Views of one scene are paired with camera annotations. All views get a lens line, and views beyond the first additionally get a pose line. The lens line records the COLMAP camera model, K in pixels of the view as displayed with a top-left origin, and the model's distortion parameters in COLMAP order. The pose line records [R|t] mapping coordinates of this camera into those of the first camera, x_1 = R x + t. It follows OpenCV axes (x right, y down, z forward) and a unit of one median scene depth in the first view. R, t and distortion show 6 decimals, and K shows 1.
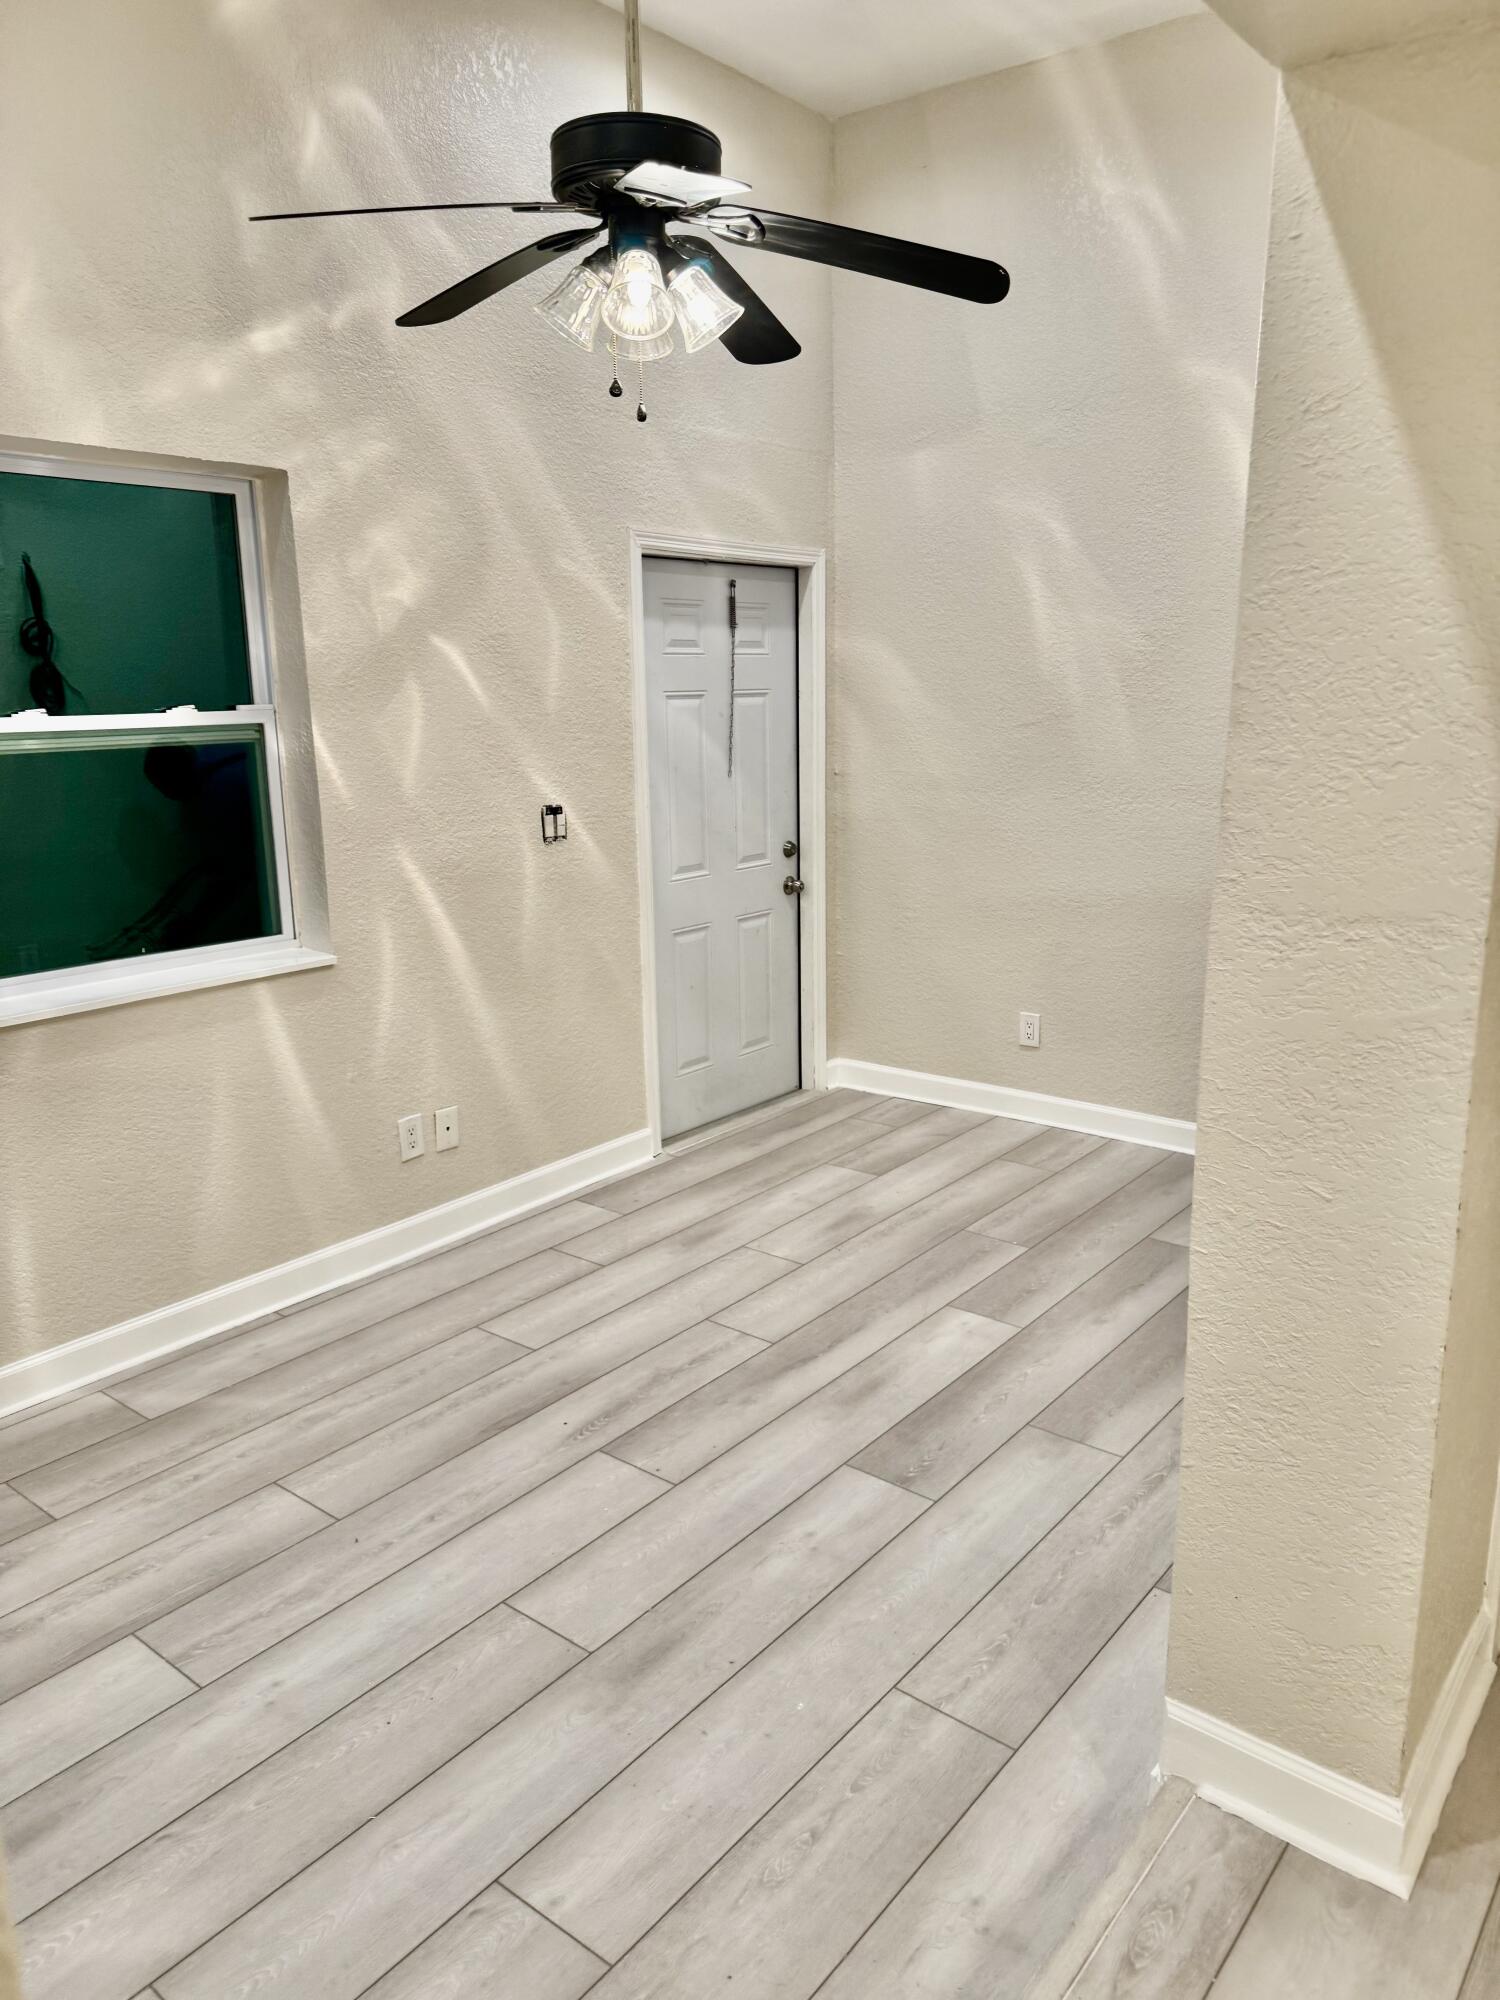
lens RADIAL K [[1409.8, 0, 756.4], [0, 1409.8, 1002.4], [0, 0, 1]] dist [0.001322, -0.002312]
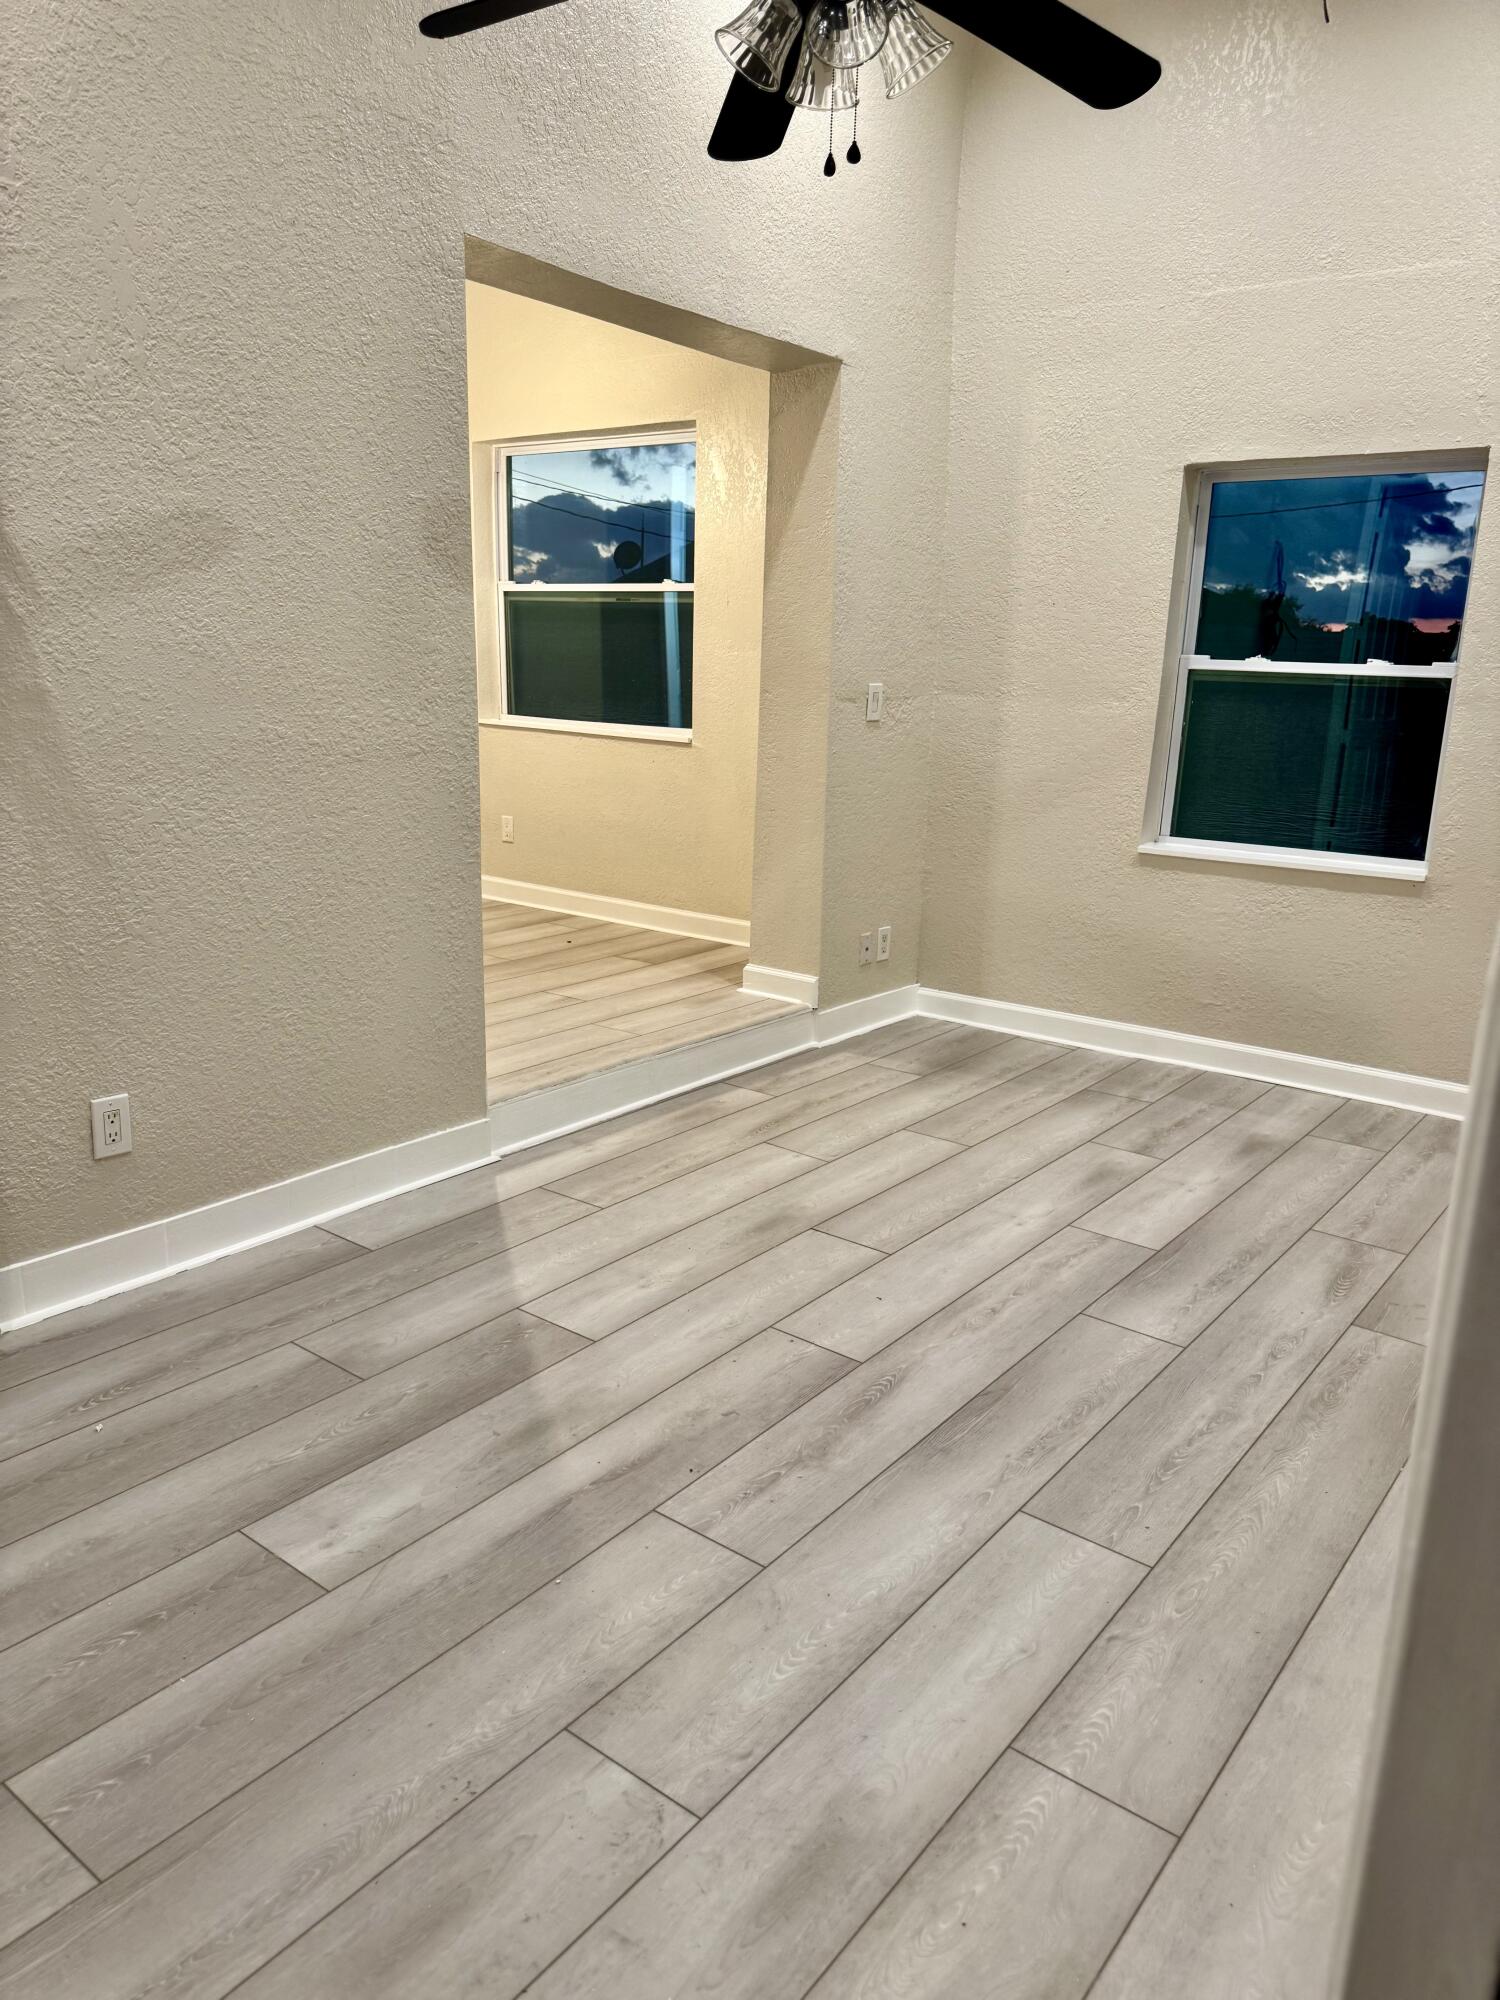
lens RADIAL K [[1409.8, 0, 749.7], [0, 1409.8, 1001.4], [0, 0, 1]] dist [0.001322, -0.002312]
pose [[-0.999640, -0.013130, -0.023419, -0.014602], [-0.022219, 0.894234, 0.447047, -0.279565], [0.015072, 0.447406, -0.894204, 1.623784]]
